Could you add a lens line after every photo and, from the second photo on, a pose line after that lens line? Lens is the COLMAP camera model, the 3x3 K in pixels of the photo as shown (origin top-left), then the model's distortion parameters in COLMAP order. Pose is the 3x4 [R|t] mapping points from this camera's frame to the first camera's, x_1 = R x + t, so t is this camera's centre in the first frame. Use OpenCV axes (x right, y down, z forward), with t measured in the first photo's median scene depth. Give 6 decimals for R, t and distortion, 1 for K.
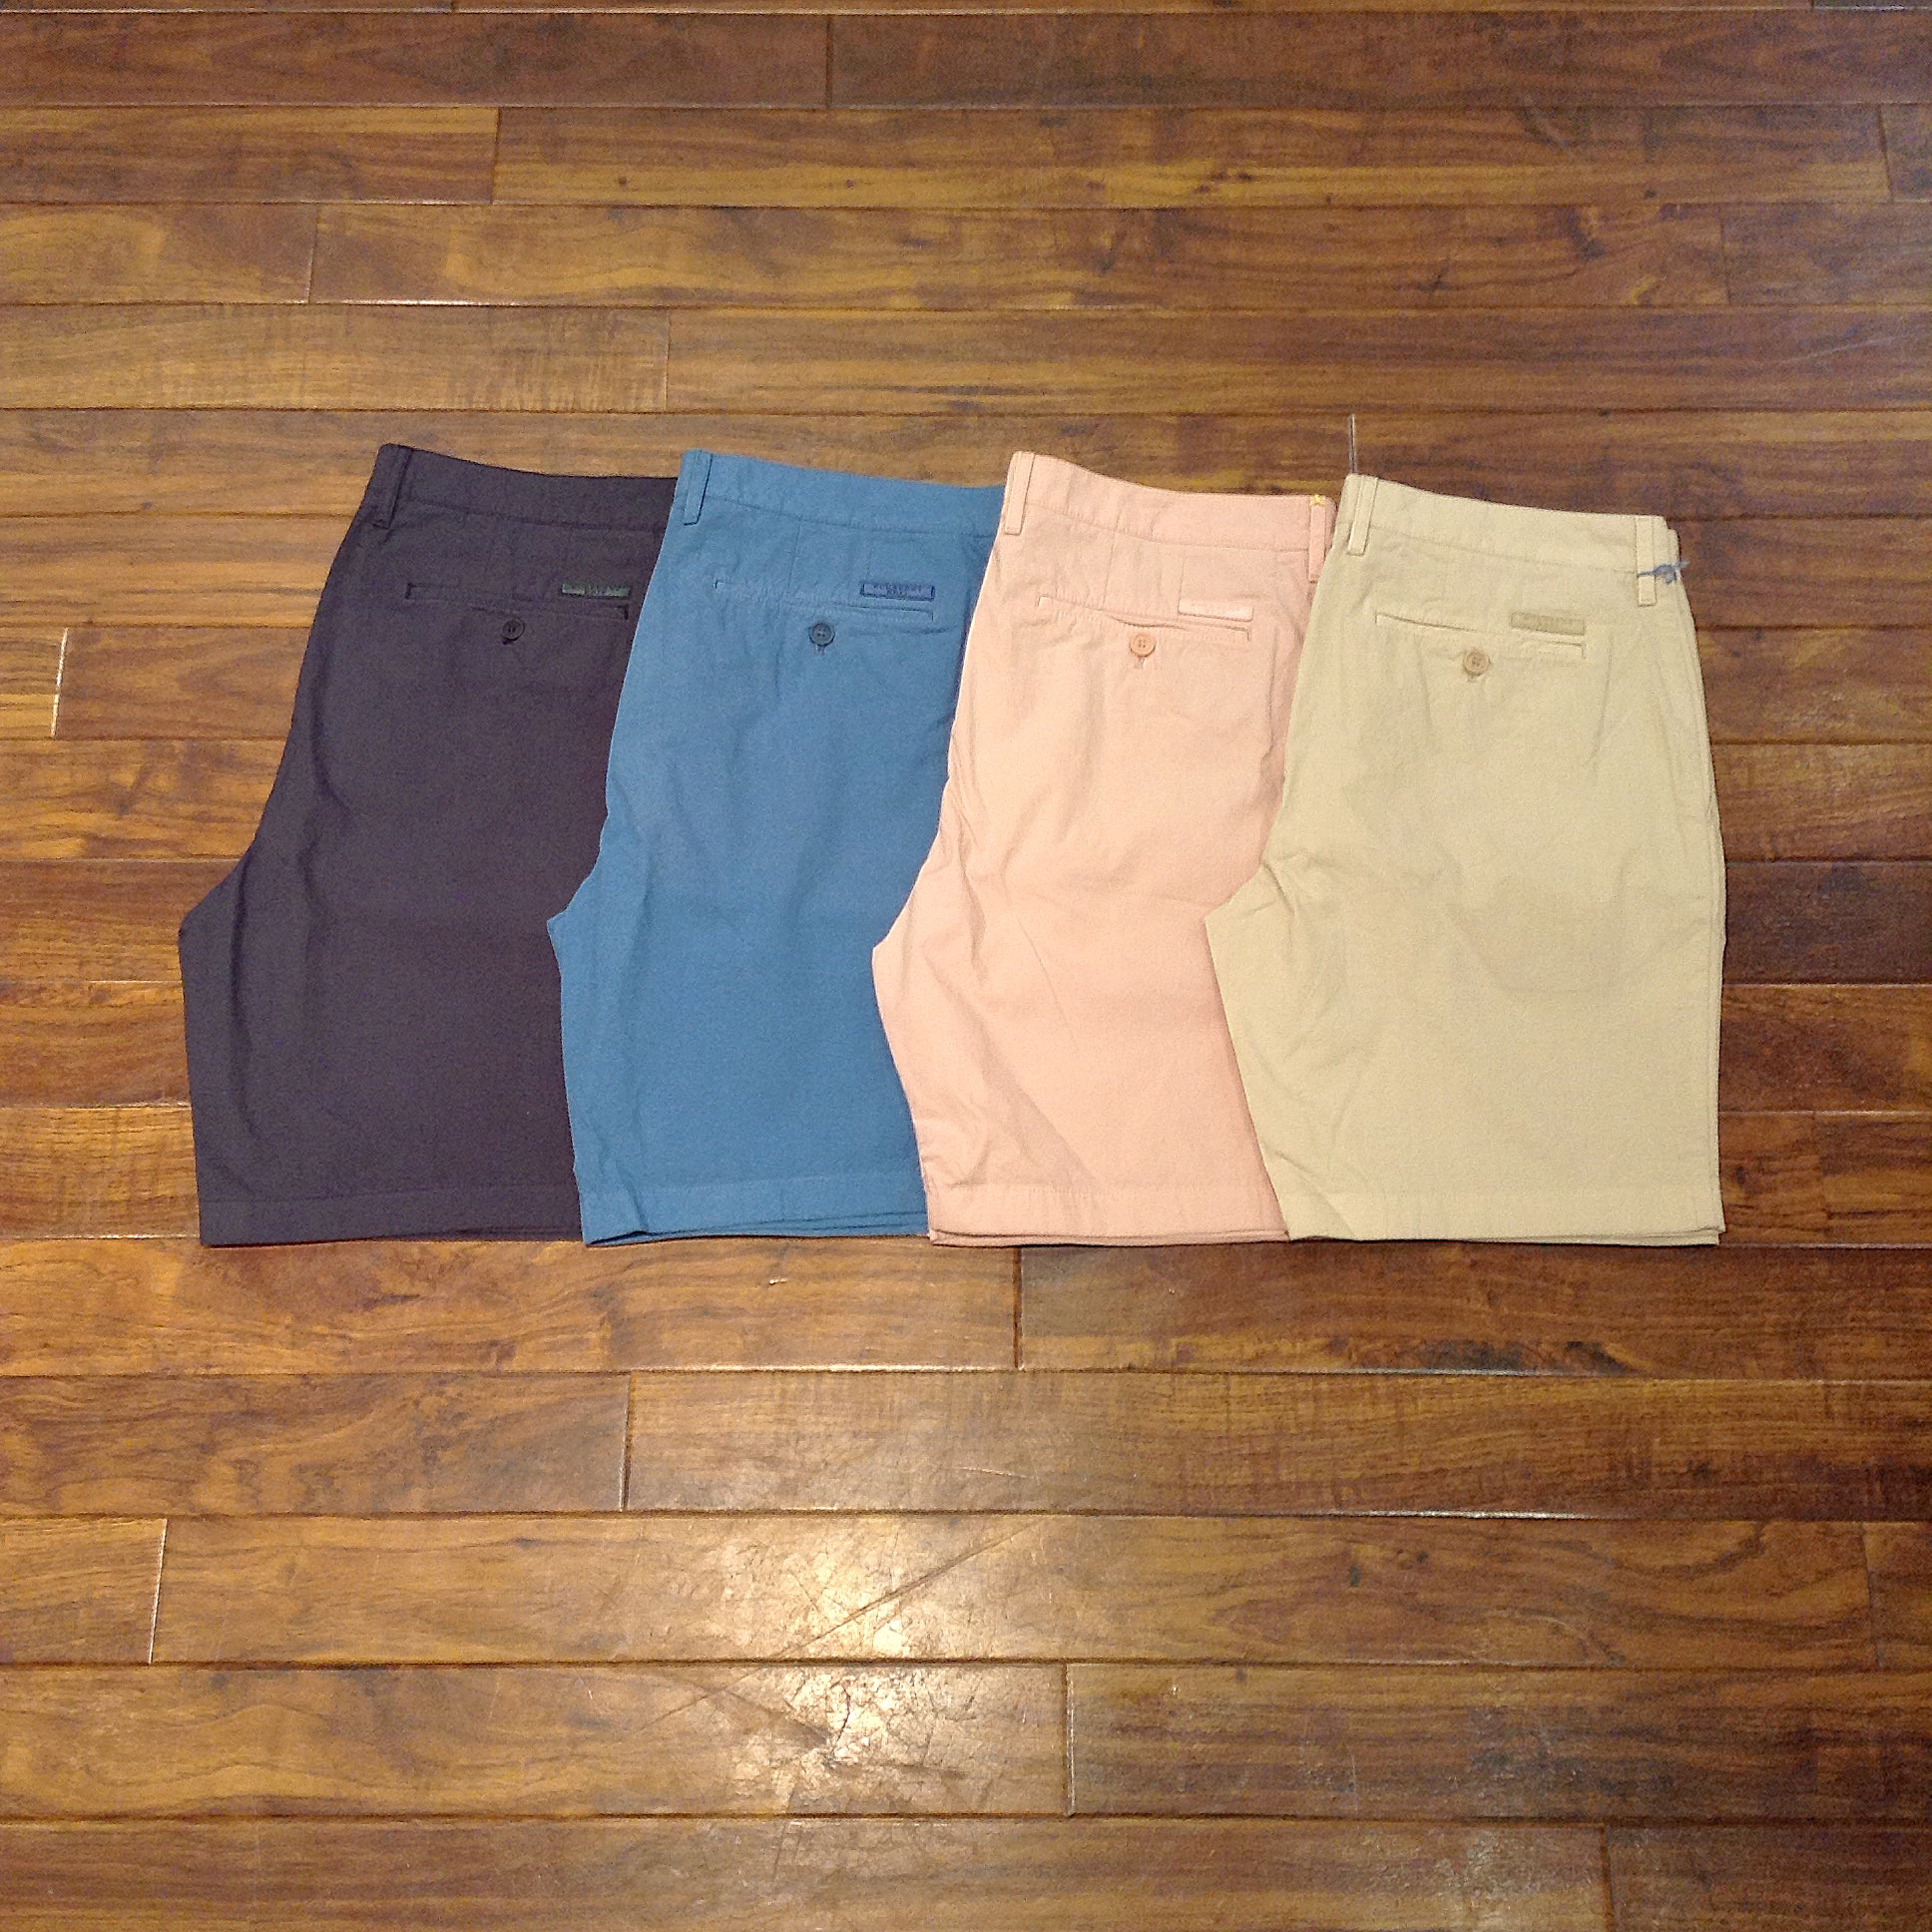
lens RADIAL K [[2369.0, 0, 968.2], [0, 2369.0, 946.5], [0, 0, 1]] dist [0.152636, -0.340230]
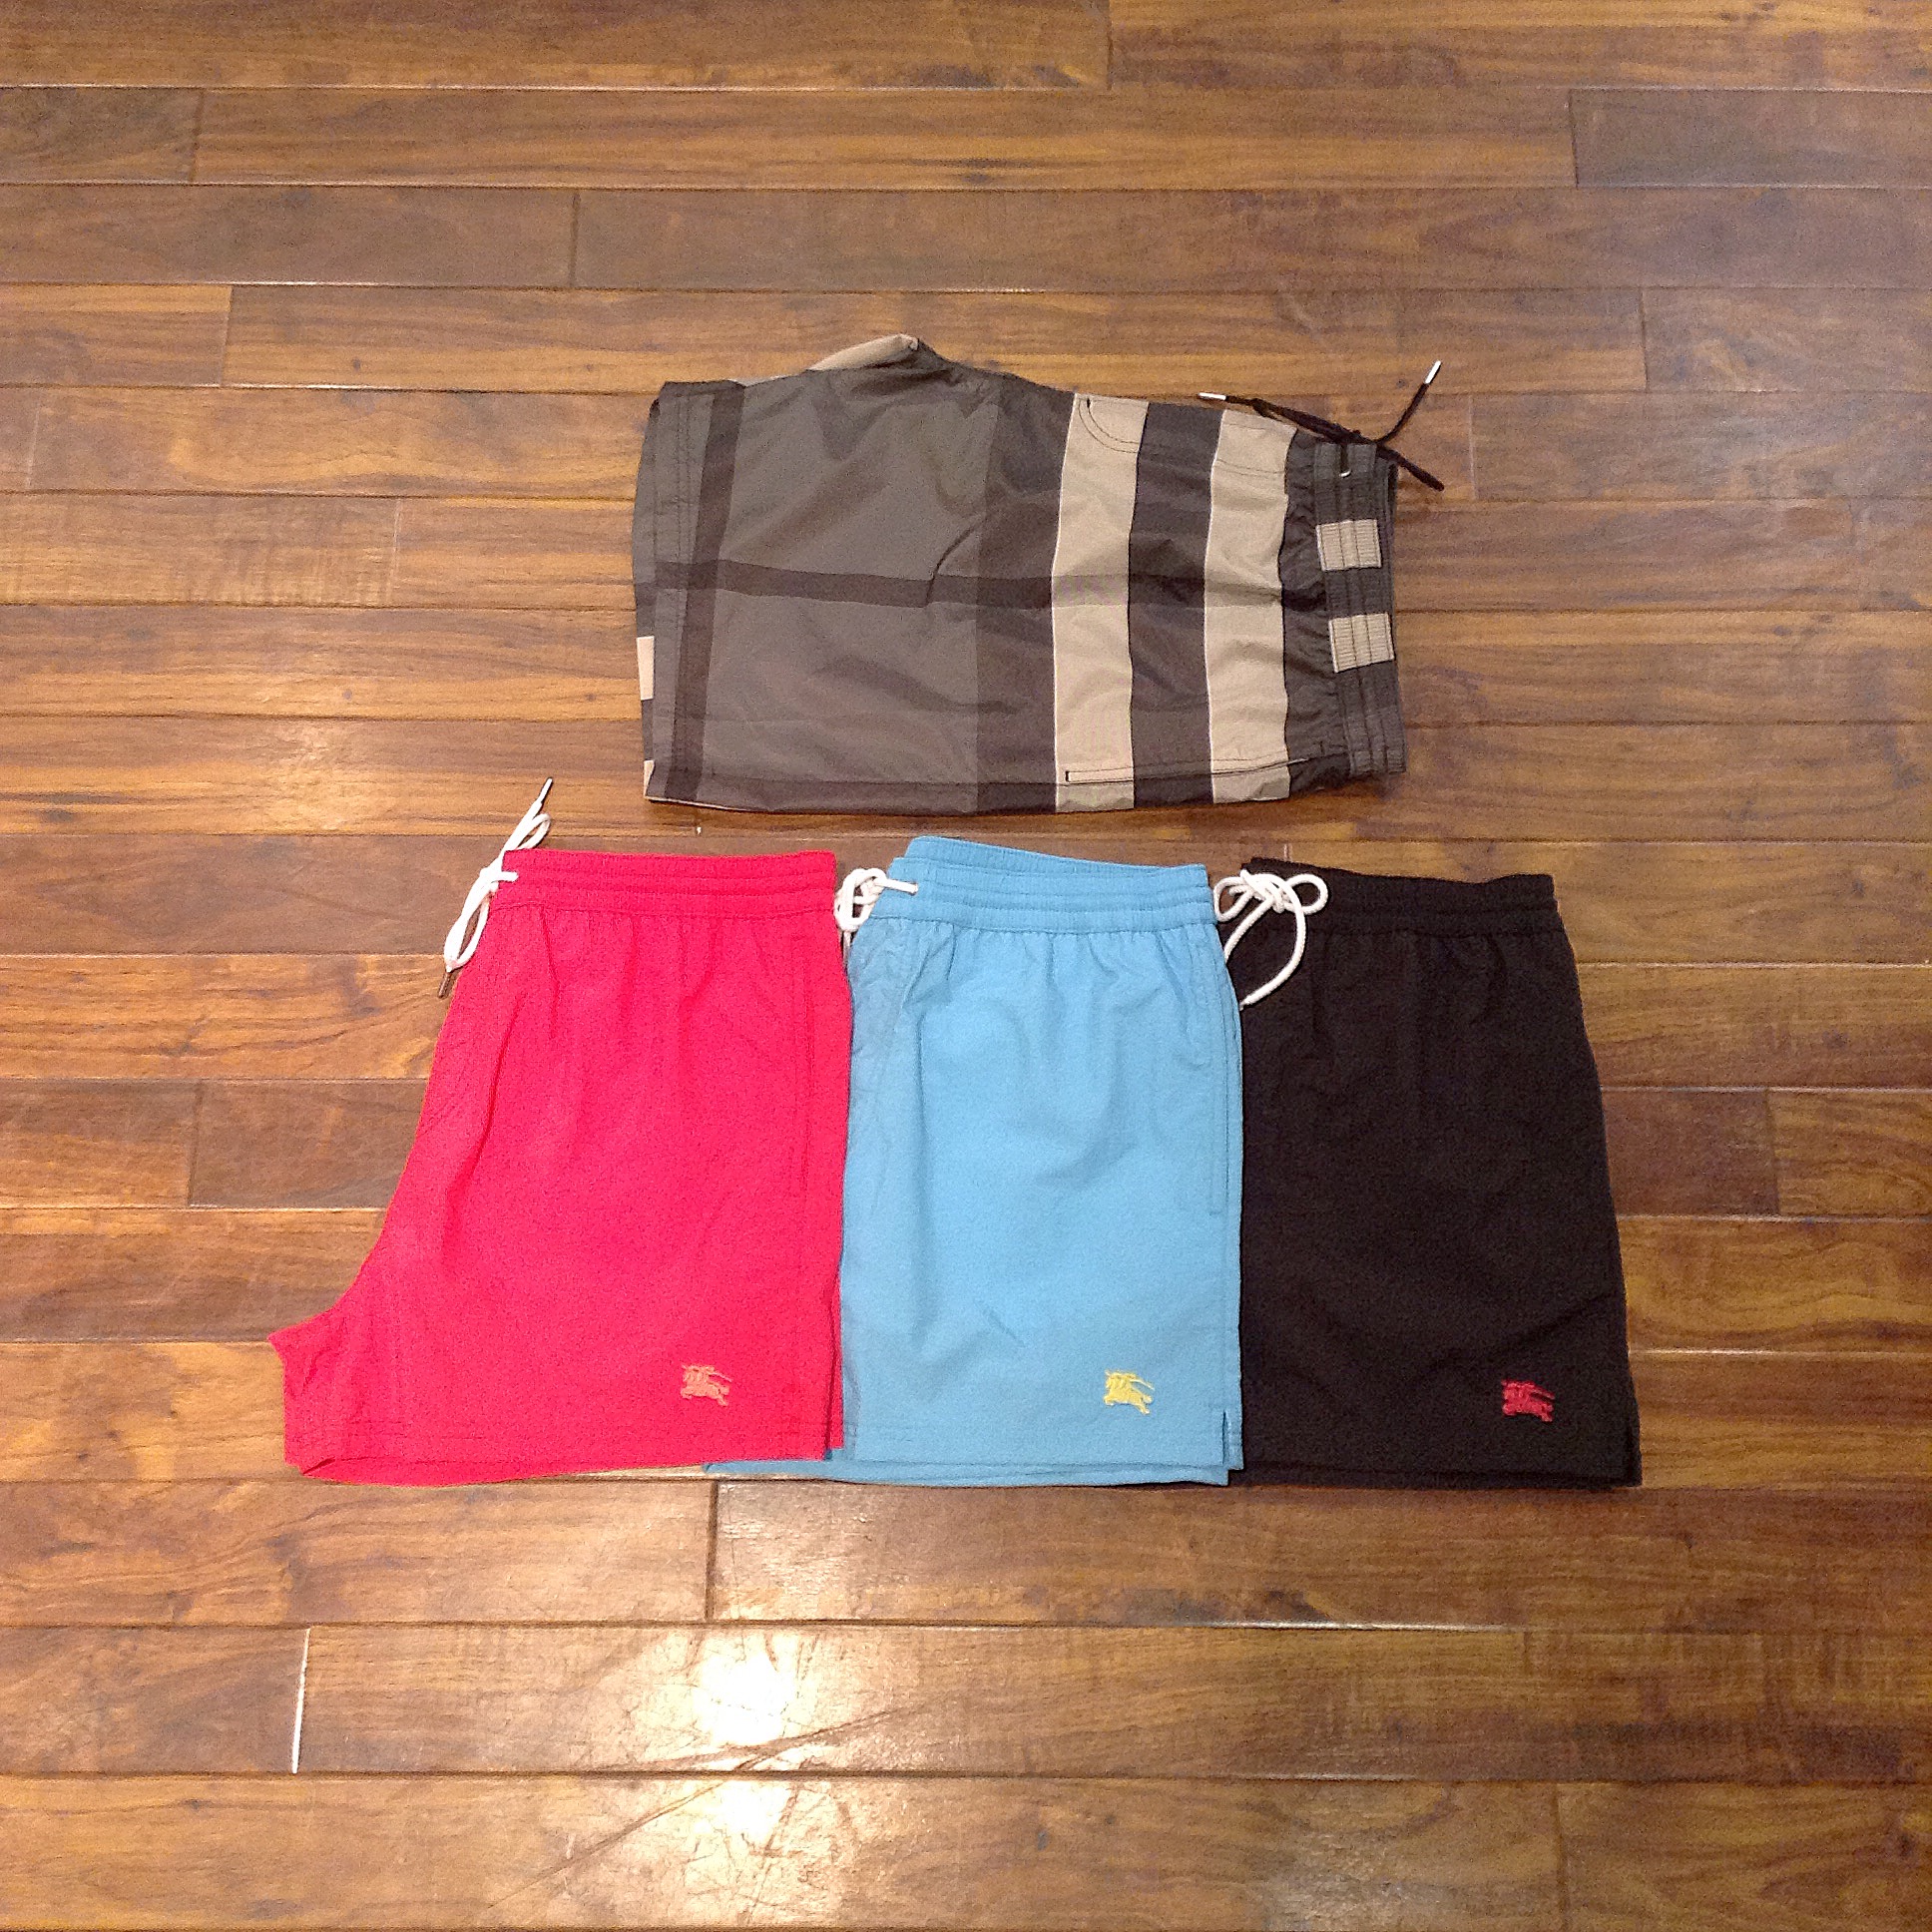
lens RADIAL K [[2369.0, 0, 968.2], [0, 2369.0, 946.5], [0, 0, 1]] dist [0.152636, -0.340230]
pose [[0.999996, 0.002684, -0.000009, 0.124728], [-0.002684, 0.999885, 0.014901, -0.112724], [0.000049, -0.014901, 0.999889, 0.019673]]
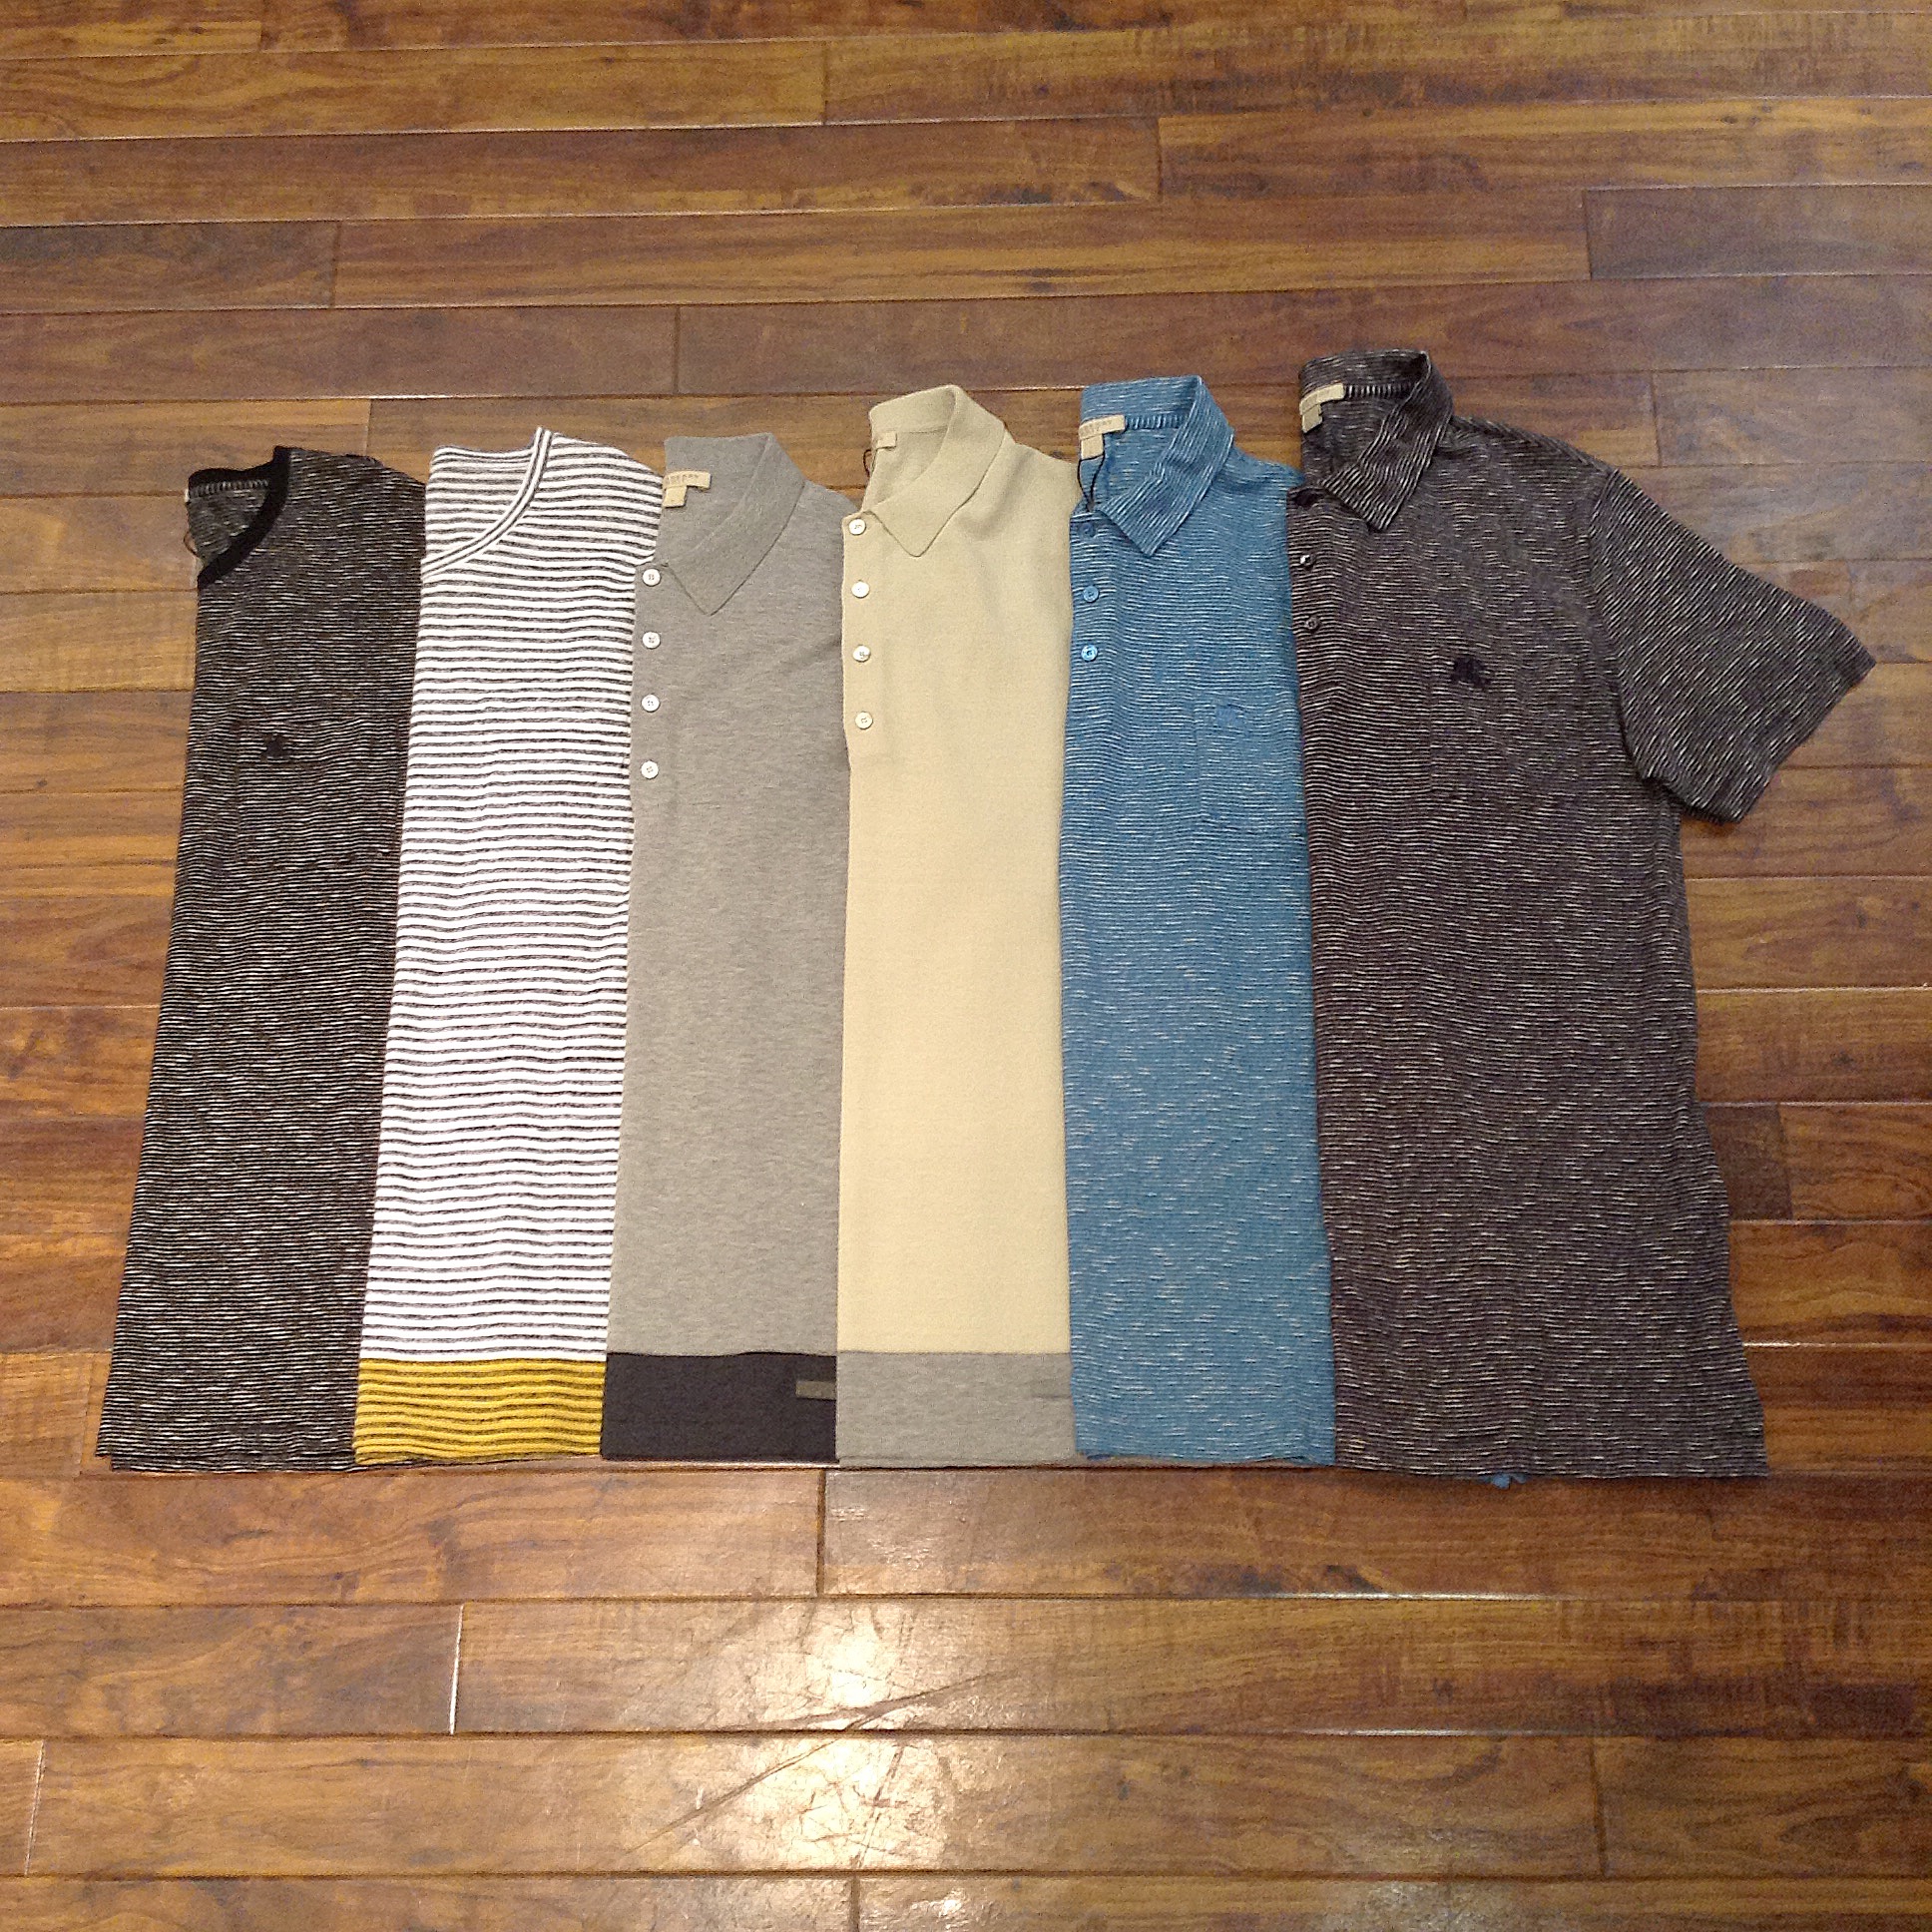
lens RADIAL K [[2369.0, 0, 968.2], [0, 2369.0, 946.5], [0, 0, 1]] dist [0.152636, -0.340230]
pose [[0.999459, -0.013260, -0.030104, 0.123262], [0.013095, 0.999898, -0.005654, -0.109266], [0.030175, 0.005257, 0.999531, -0.087470]]
